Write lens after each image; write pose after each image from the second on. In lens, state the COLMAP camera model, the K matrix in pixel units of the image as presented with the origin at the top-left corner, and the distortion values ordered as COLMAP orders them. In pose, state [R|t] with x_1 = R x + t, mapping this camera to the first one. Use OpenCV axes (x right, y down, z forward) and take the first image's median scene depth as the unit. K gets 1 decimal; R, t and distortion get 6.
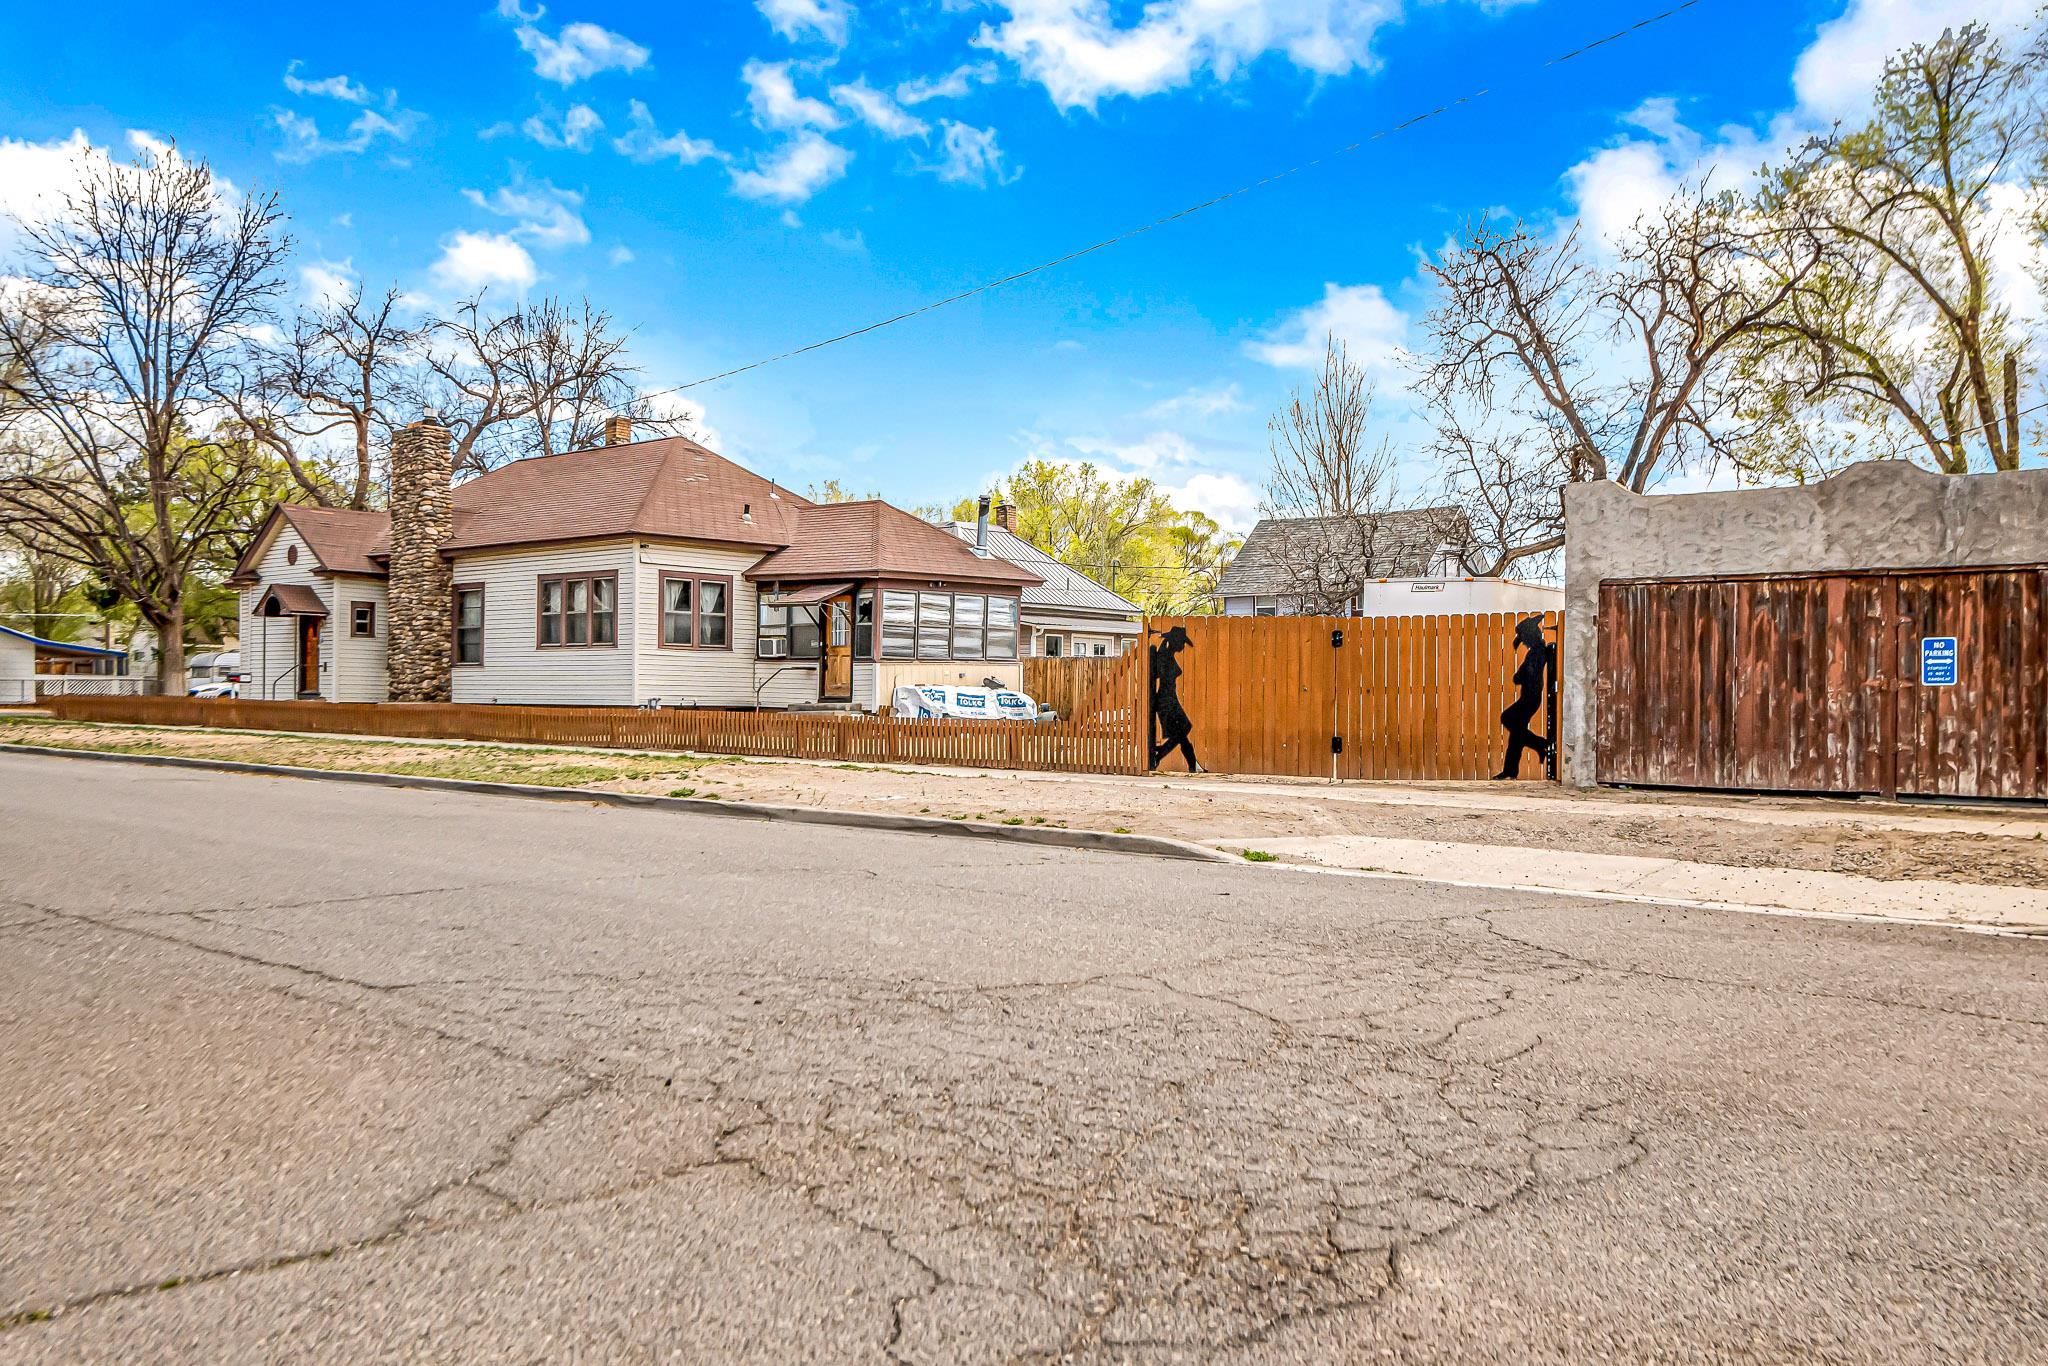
lens RADIAL K [[1717.9, 0, 1024.0], [0, 1717.9, 683.0], [0, 0, 1]] dist [-0.000814, -0.005807]
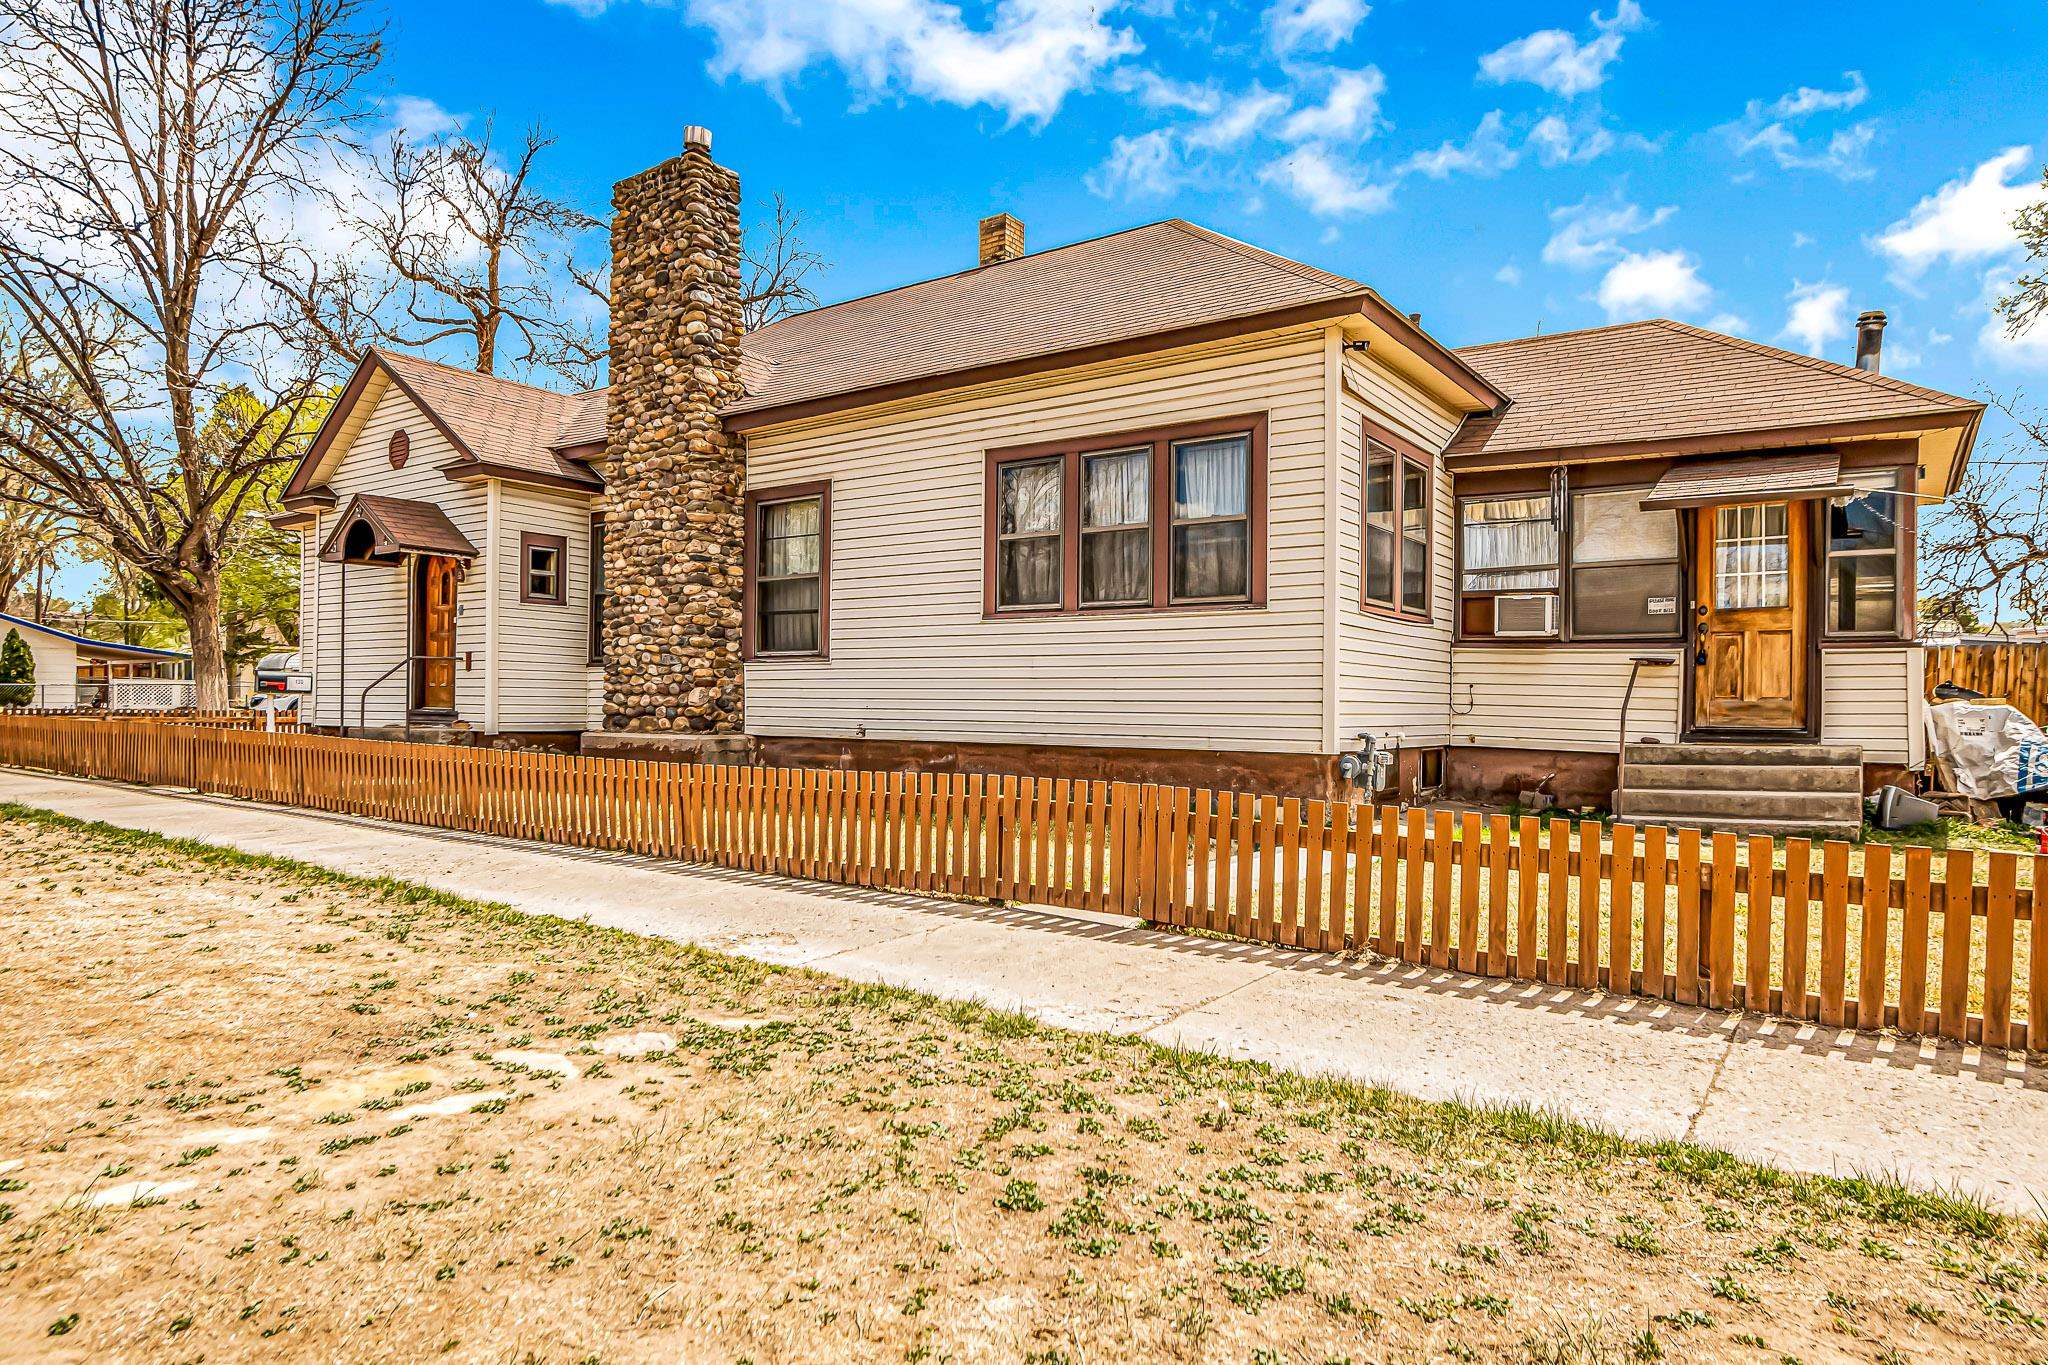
lens RADIAL K [[1246.3, 0, 1024.0], [0, 1246.3, 682.5], [0, 0, 1]] dist [0.004107, 0.001696]
pose [[0.996956, 0.000582, 0.077964, -0.282621], [-0.000354, 0.999996, -0.002934, -0.002187], [-0.077965, 0.002898, 0.996952, 0.644496]]
